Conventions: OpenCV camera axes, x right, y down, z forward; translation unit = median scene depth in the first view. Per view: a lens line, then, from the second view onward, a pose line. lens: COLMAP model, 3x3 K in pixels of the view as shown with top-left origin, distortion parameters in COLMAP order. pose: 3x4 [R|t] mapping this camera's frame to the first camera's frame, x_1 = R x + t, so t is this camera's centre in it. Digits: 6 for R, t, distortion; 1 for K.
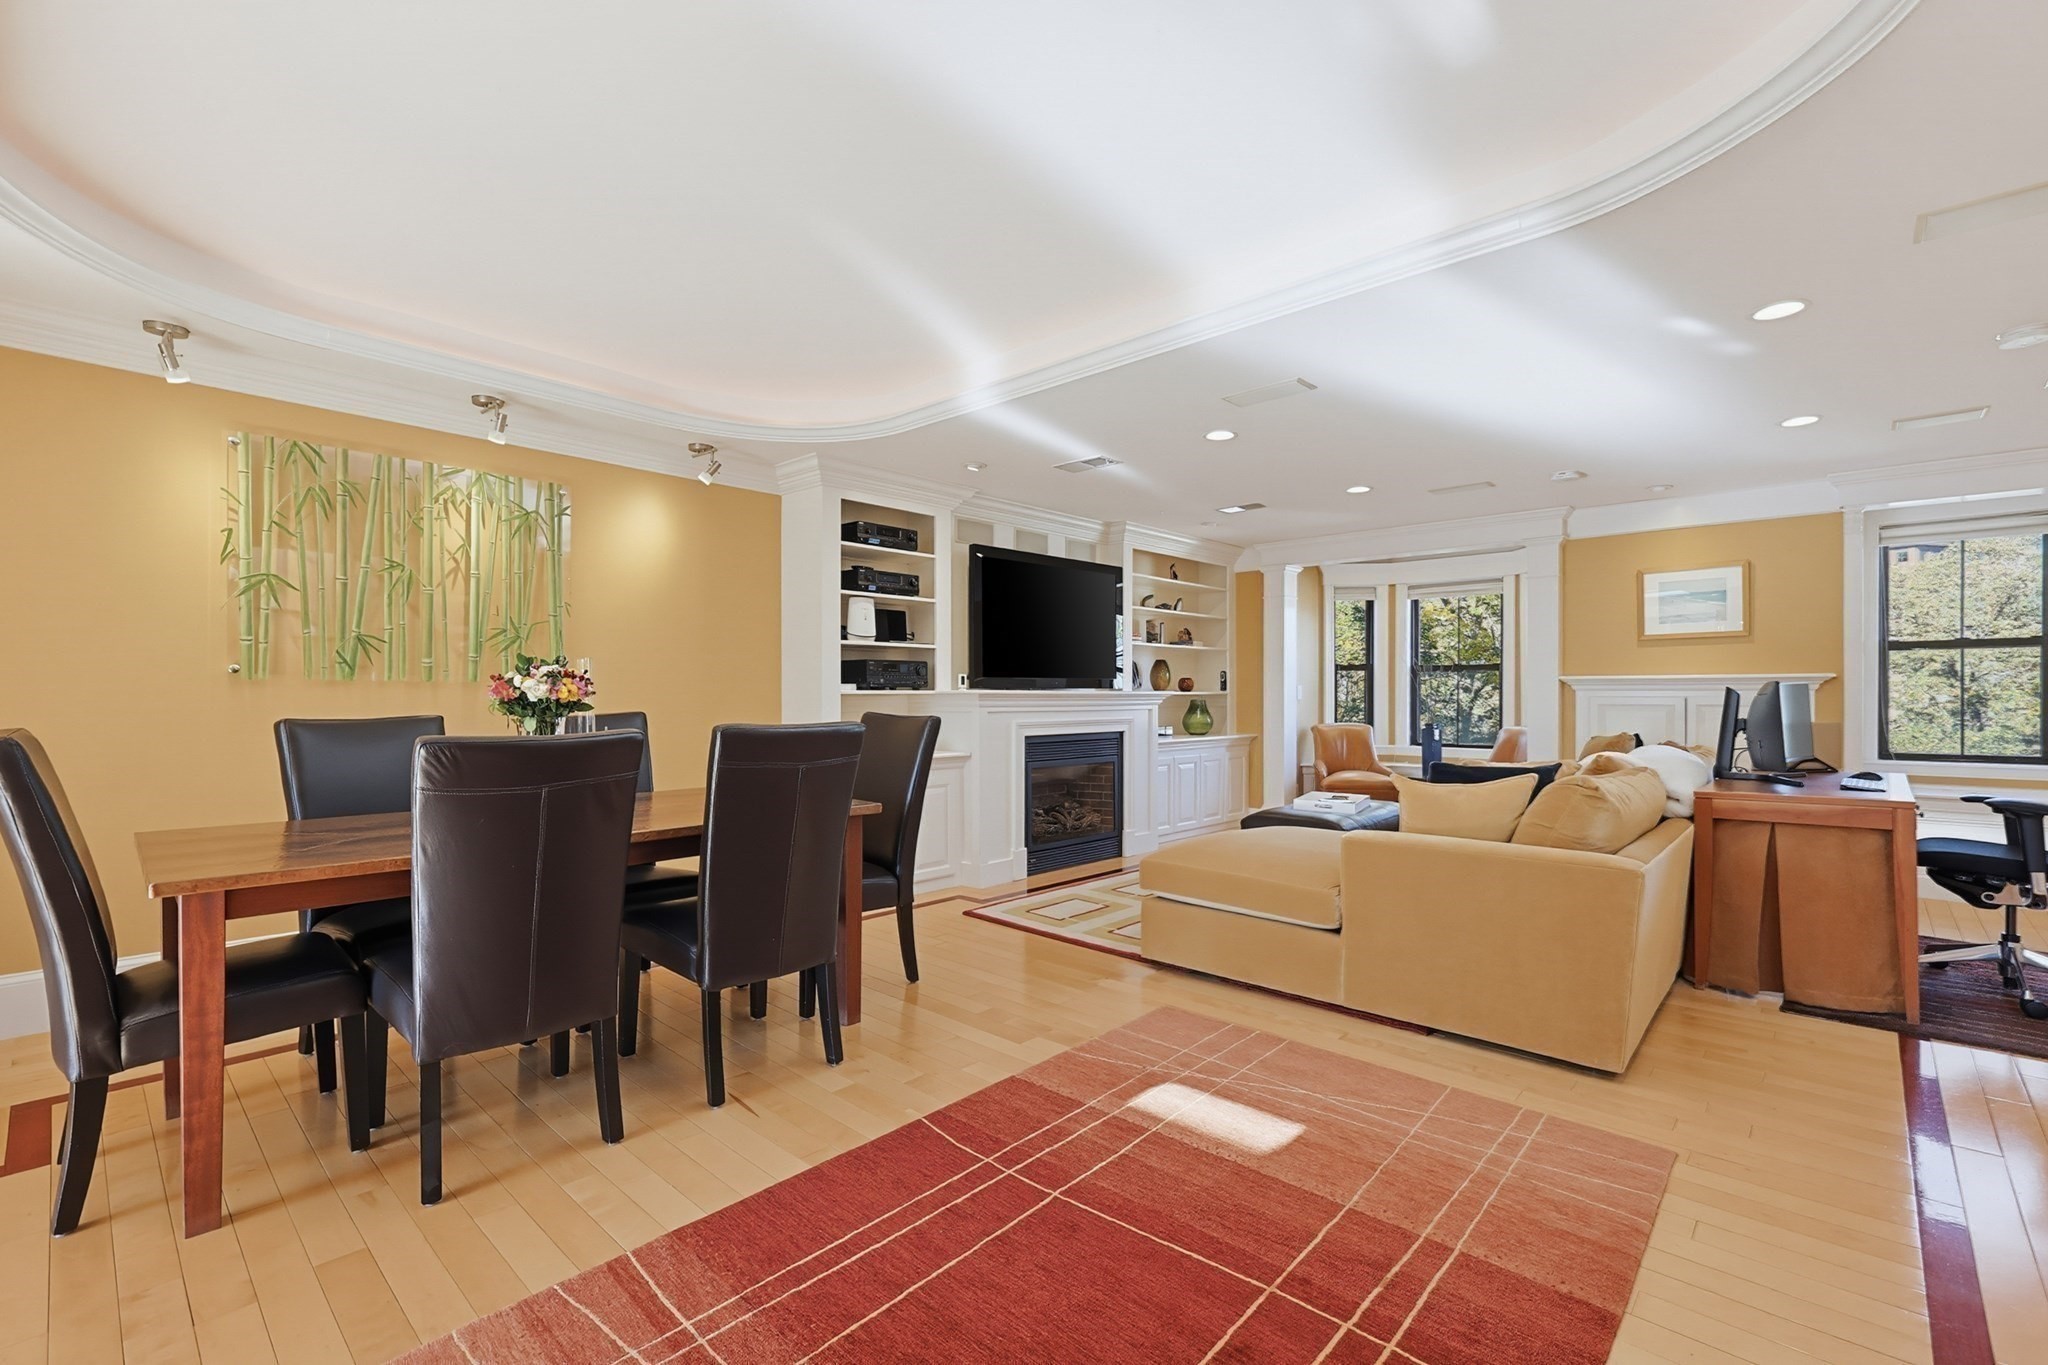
lens RADIAL K [[891.7, 0, 1028.3], [0, 891.7, 691.2], [0, 0, 1]] dist [0.001092, 0.000088]
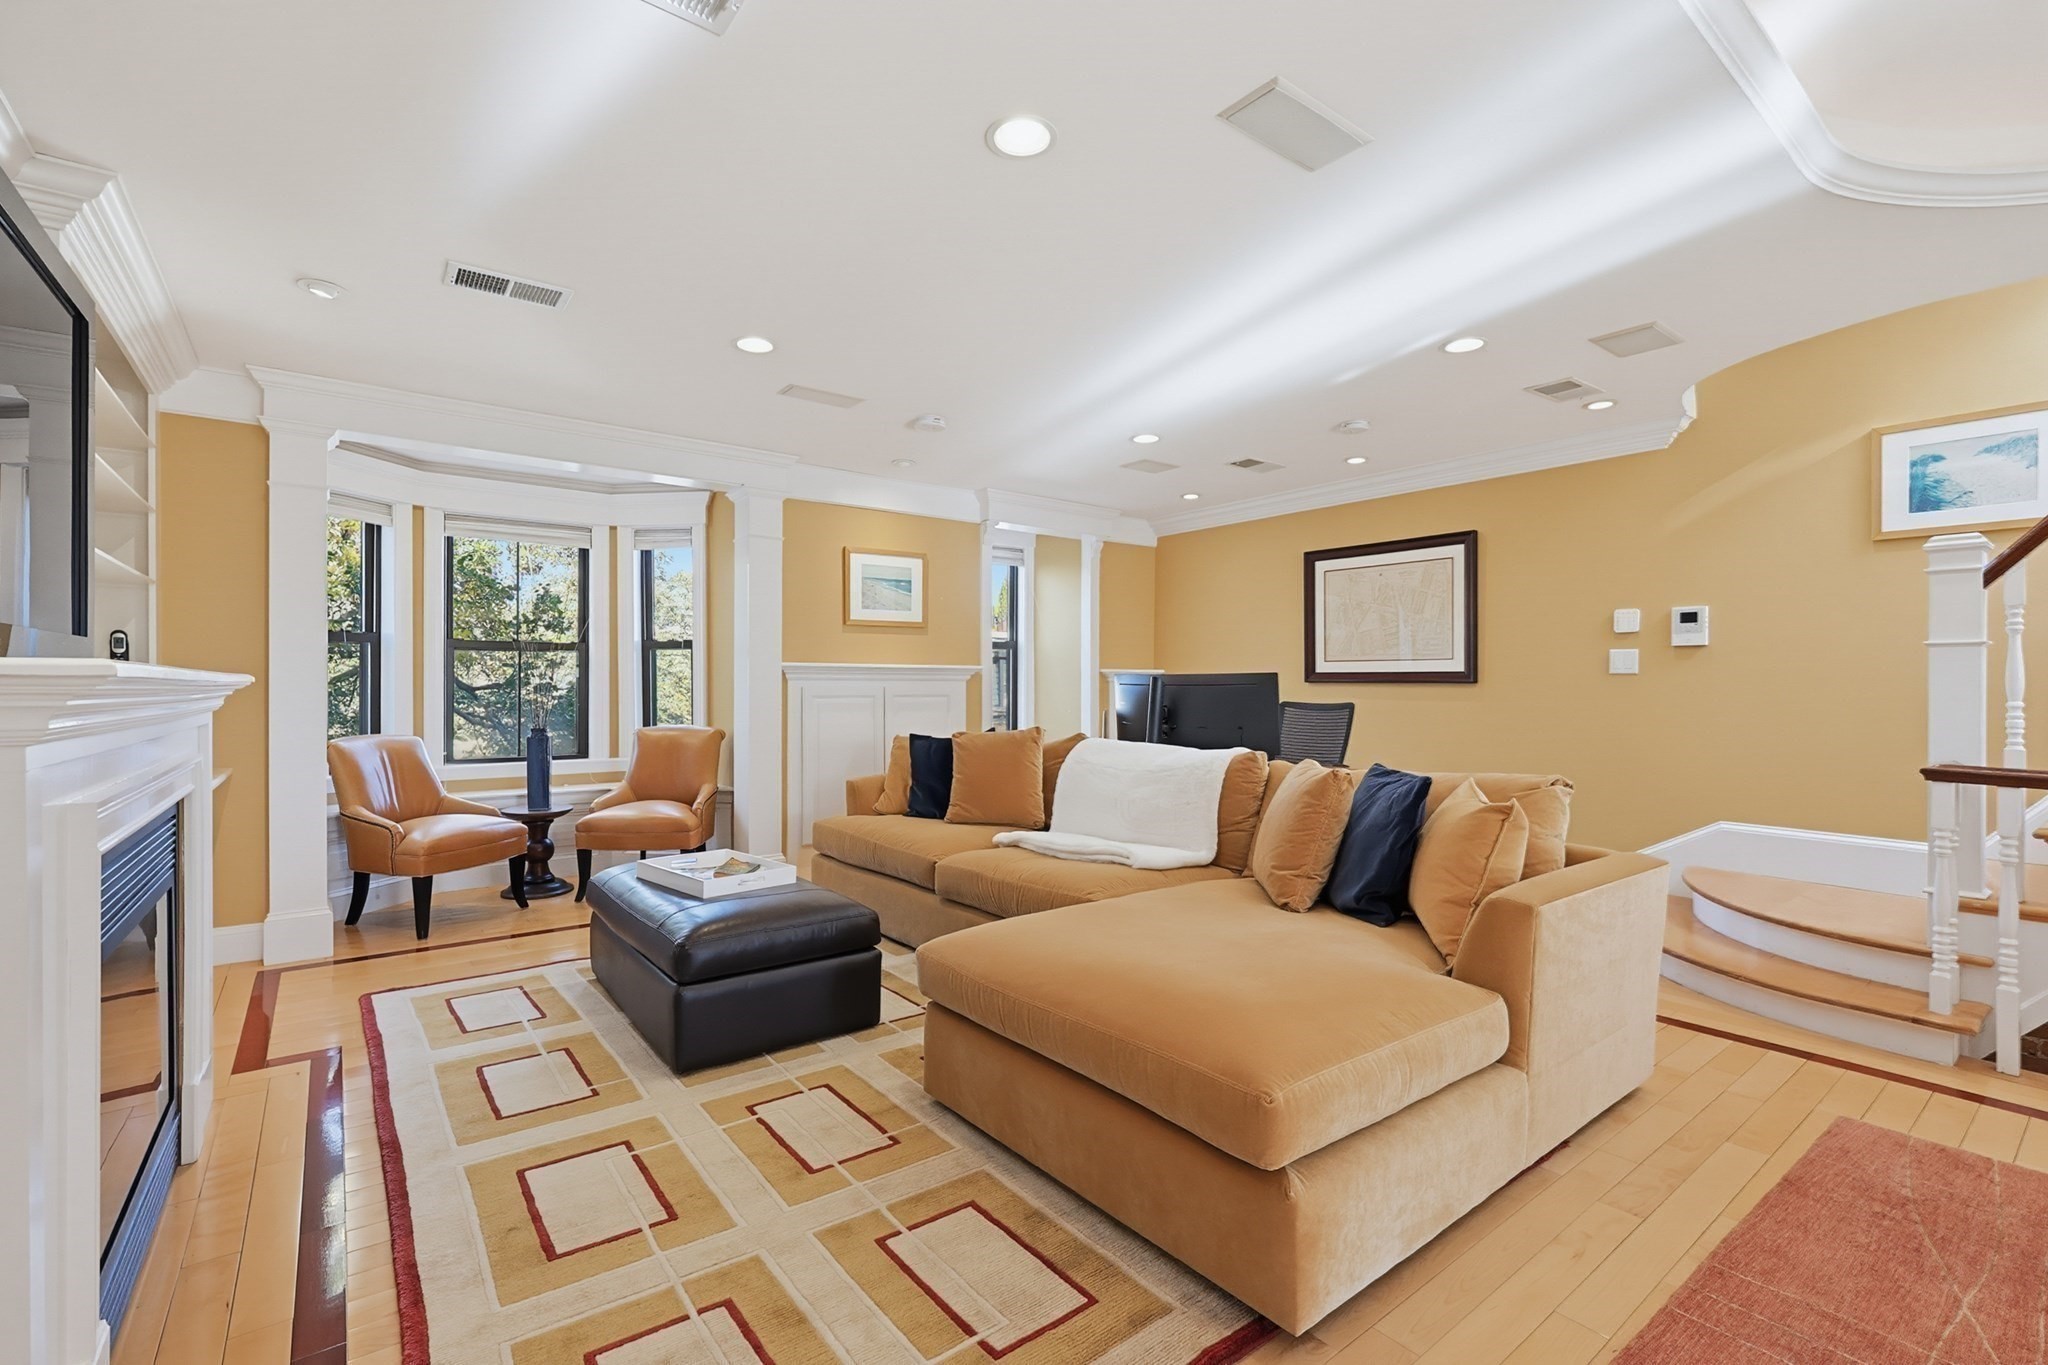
lens RADIAL K [[899.3, 0, 1019.3], [0, 899.3, 684.1], [0, 0, 1]] dist [0.000432, 0.000068]
pose [[0.165292, 0.000342, 0.986245, -0.185581], [-0.002906, 0.999996, 0.000140, 0.002873], [-0.986240, -0.002890, 0.165293, 0.661938]]
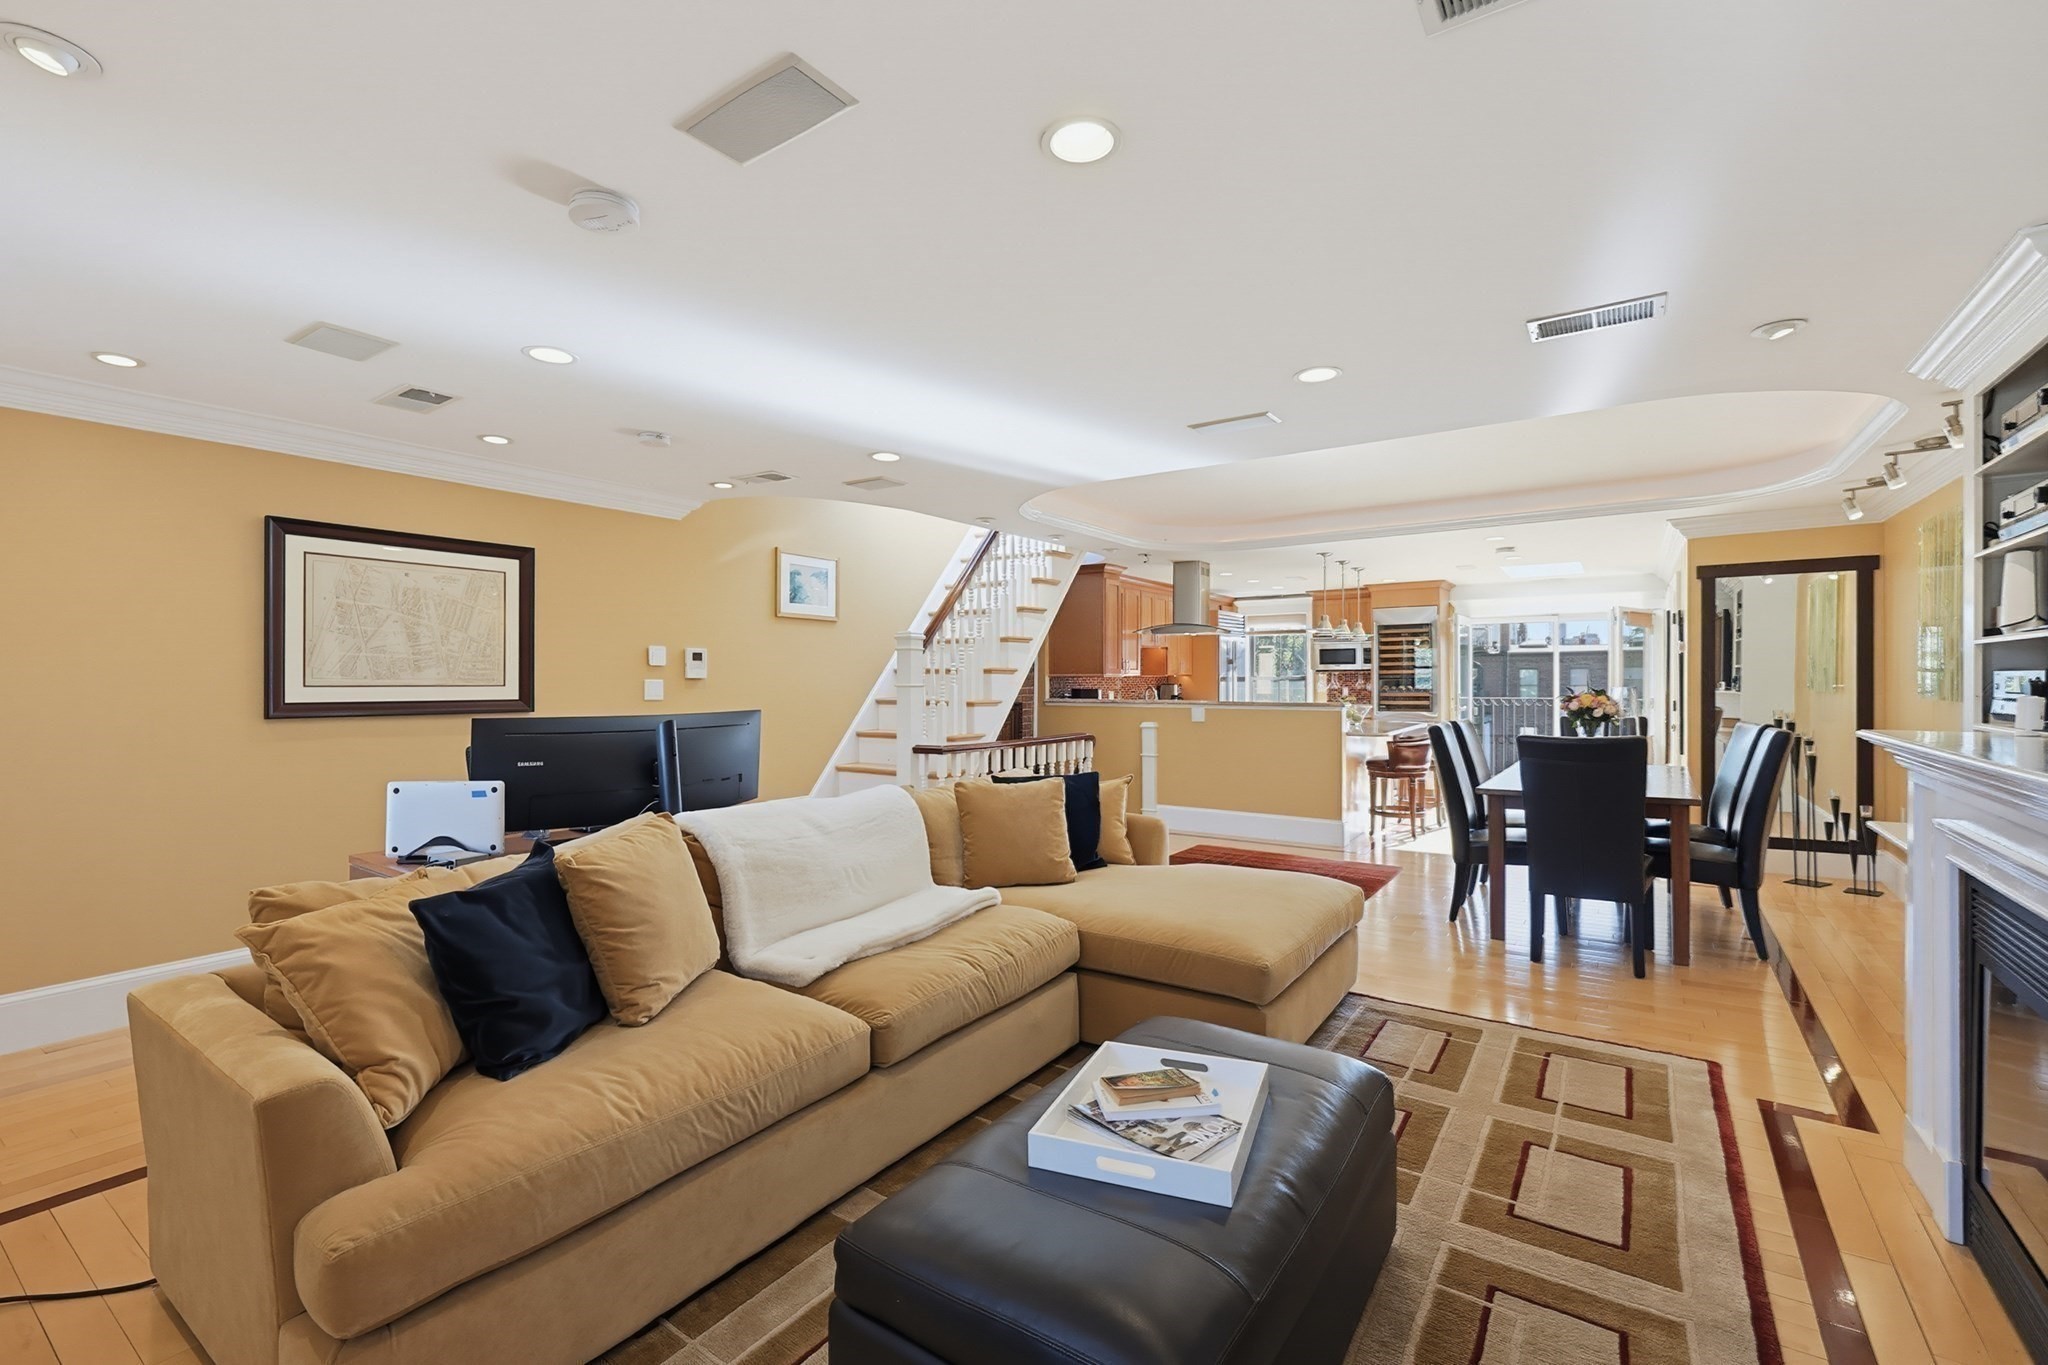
lens RADIAL K [[899.3, 0, 1019.3], [0, 899.3, 684.1], [0, 0, 1]] dist [0.000432, 0.000068]
pose [[-0.989025, 0.002914, -0.147719, 0.408000], [0.002523, 0.999993, 0.002834, -0.024484], [0.147726, 0.002430, -0.989025, 1.217907]]
